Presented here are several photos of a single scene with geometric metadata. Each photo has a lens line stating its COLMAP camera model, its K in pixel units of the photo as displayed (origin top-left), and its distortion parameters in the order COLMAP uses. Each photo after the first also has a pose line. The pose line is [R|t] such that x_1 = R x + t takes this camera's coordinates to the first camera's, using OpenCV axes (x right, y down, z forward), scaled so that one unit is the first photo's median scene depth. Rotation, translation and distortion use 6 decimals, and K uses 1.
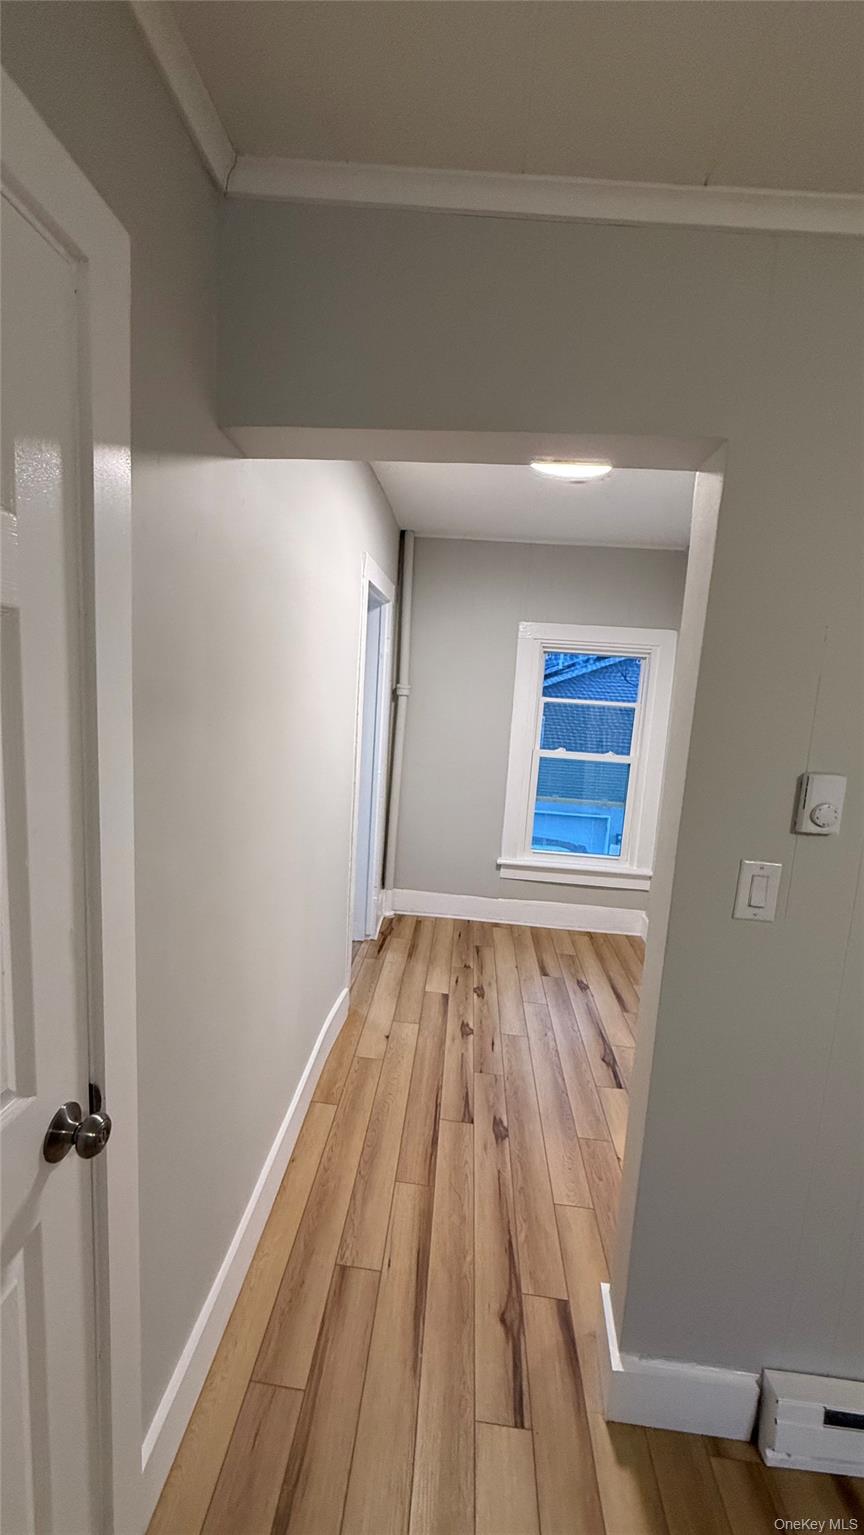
lens RADIAL K [[616.9, 0, 432.0], [0, 616.9, 767.5], [0, 0, 1]] dist [-0.000391, -0.000163]
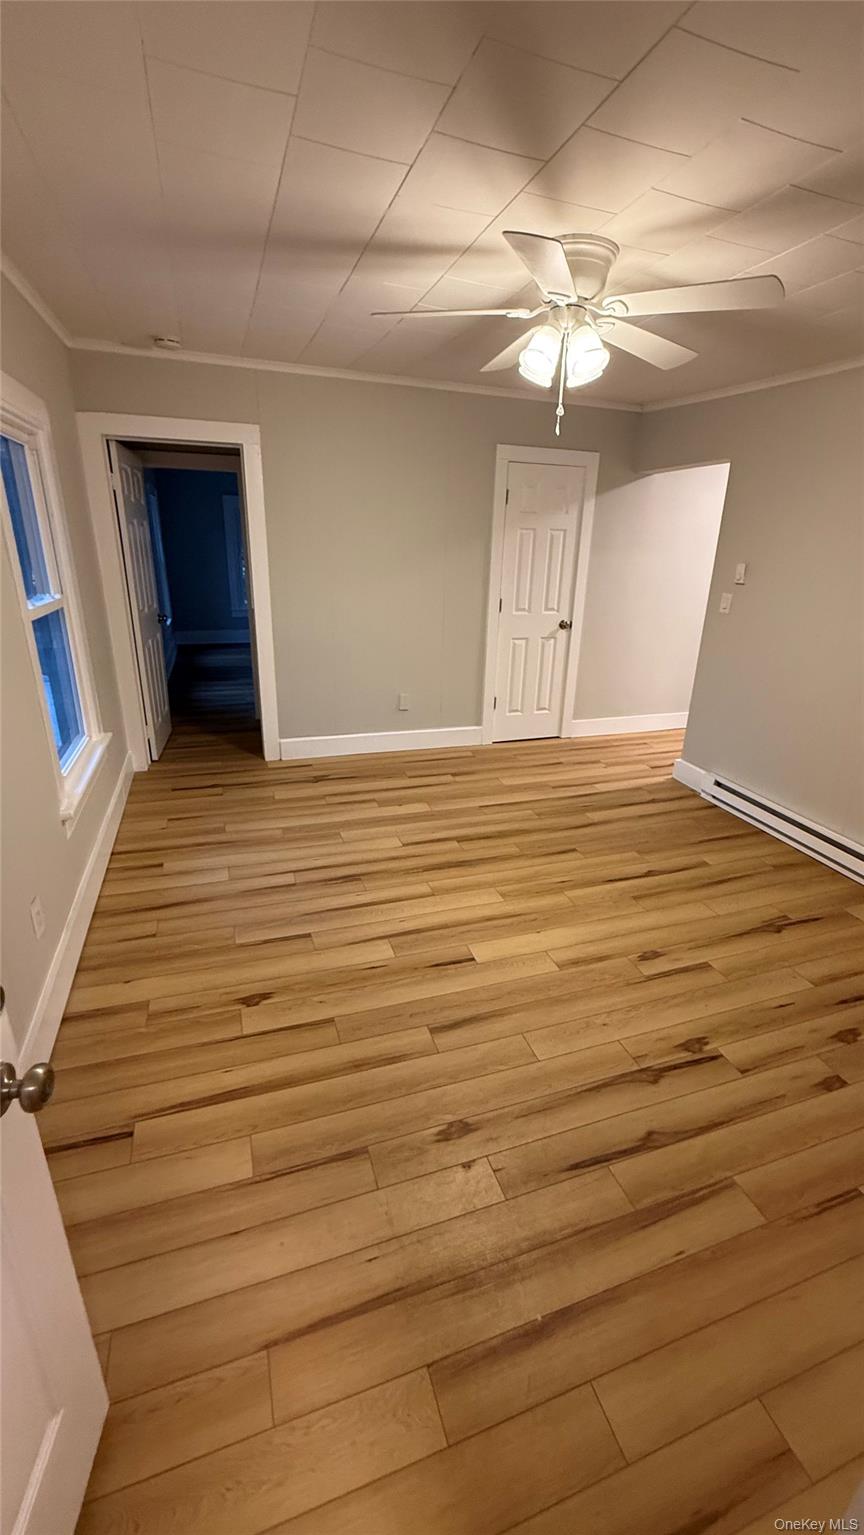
lens RADIAL K [[616.9, 0, 432.0], [0, 616.9, 767.5], [0, 0, 1]] dist [-0.000391, -0.000163]
pose [[0.381402, 0.268681, -0.884502, 2.963854], [-0.125463, 0.963021, 0.238432, 0.441964], [0.915856, 0.020034, 0.401008, -1.626979]]
